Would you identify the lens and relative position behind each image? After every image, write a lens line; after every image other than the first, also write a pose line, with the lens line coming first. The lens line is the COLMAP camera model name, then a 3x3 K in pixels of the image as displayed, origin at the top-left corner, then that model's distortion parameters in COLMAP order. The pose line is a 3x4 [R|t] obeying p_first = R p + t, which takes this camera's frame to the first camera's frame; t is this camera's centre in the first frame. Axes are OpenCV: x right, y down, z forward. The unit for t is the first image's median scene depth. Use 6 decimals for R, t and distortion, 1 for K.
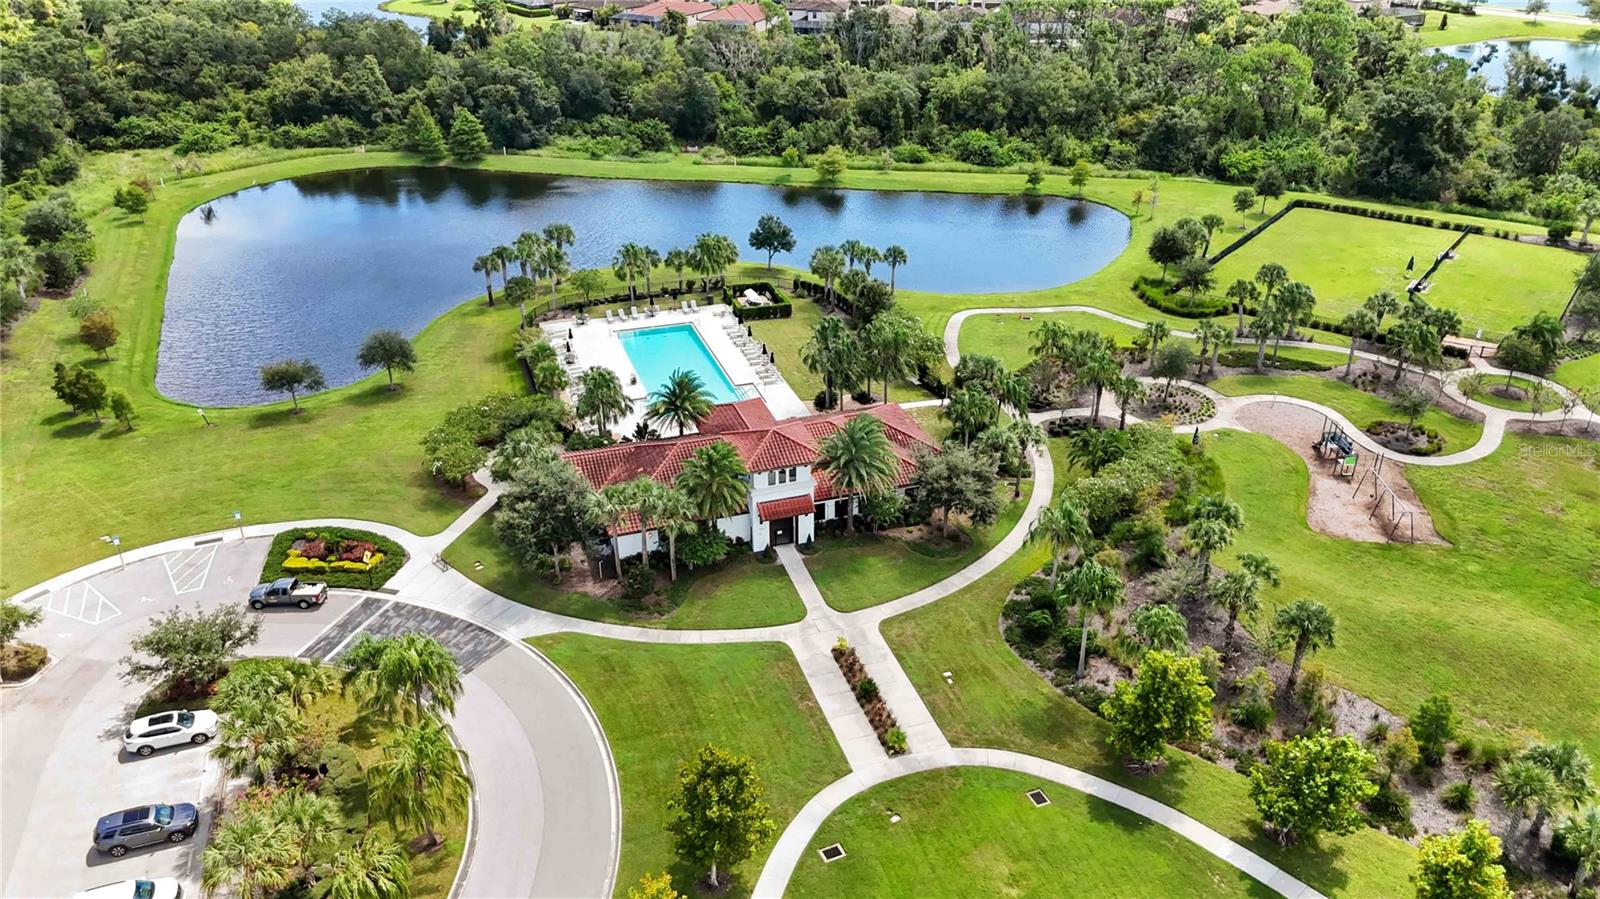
lens RADIAL K [[1209.7, 0, 808.5], [0, 1209.7, 443.5], [0, 0, 1]] dist [0.063571, -0.062771]
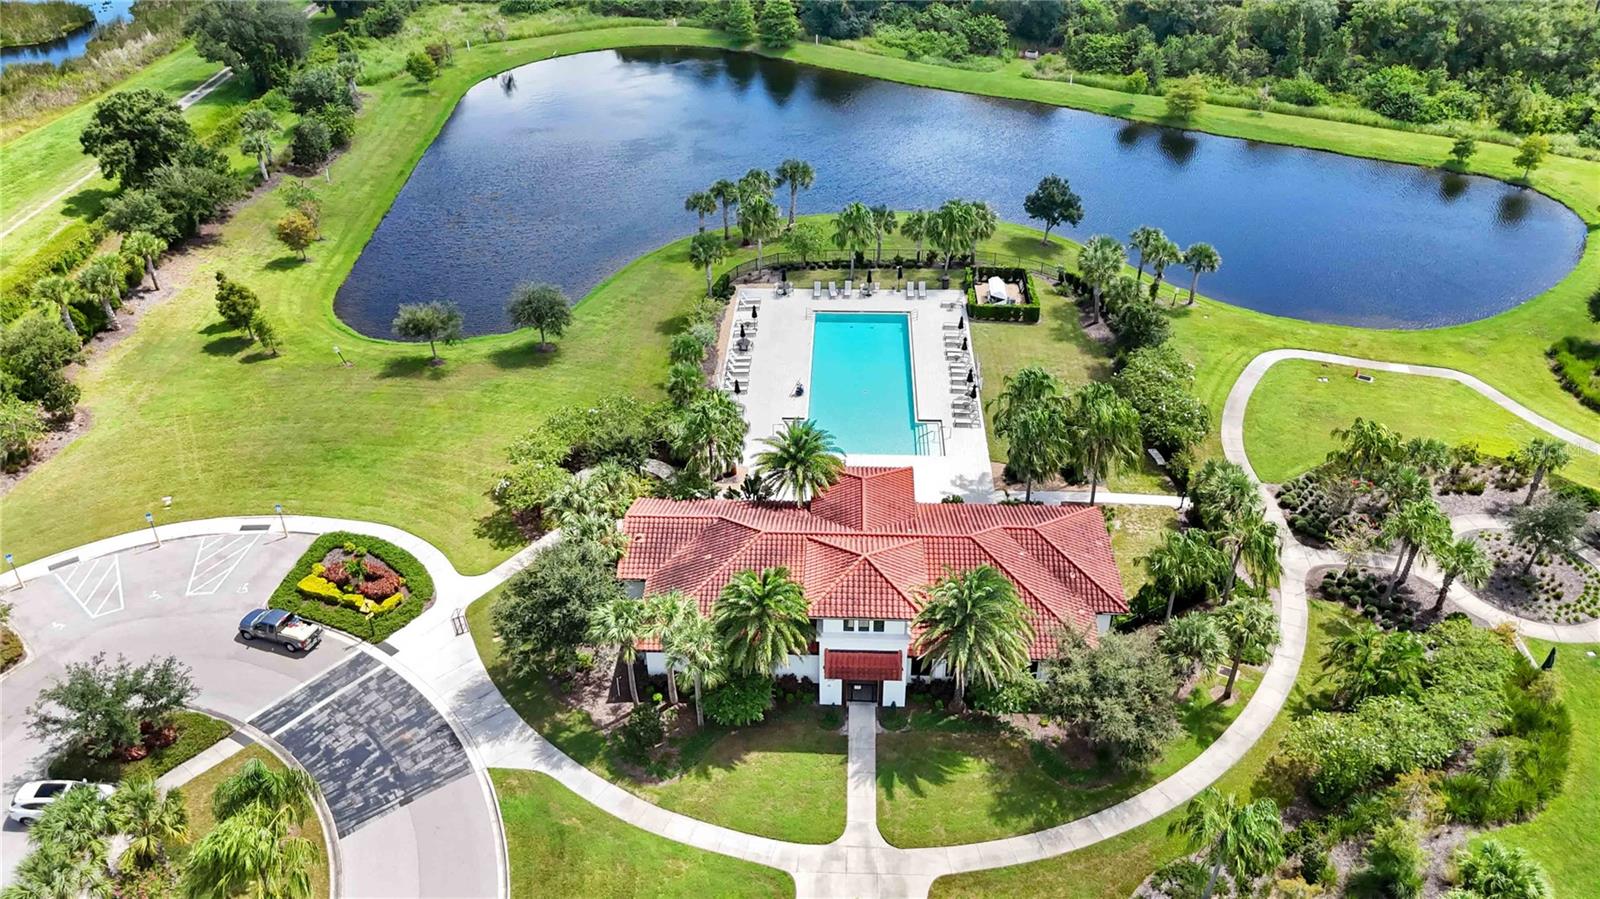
lens RADIAL K [[1209.7, 0, 796.9], [0, 1209.7, 440.2], [0, 0, 1]] dist [0.063571, -0.062771]
pose [[0.933147, 0.194893, -0.302081, 0.090009], [-0.158216, 0.977183, 0.141707, -0.114639], [0.322806, -0.084440, 0.942691, 0.198319]]
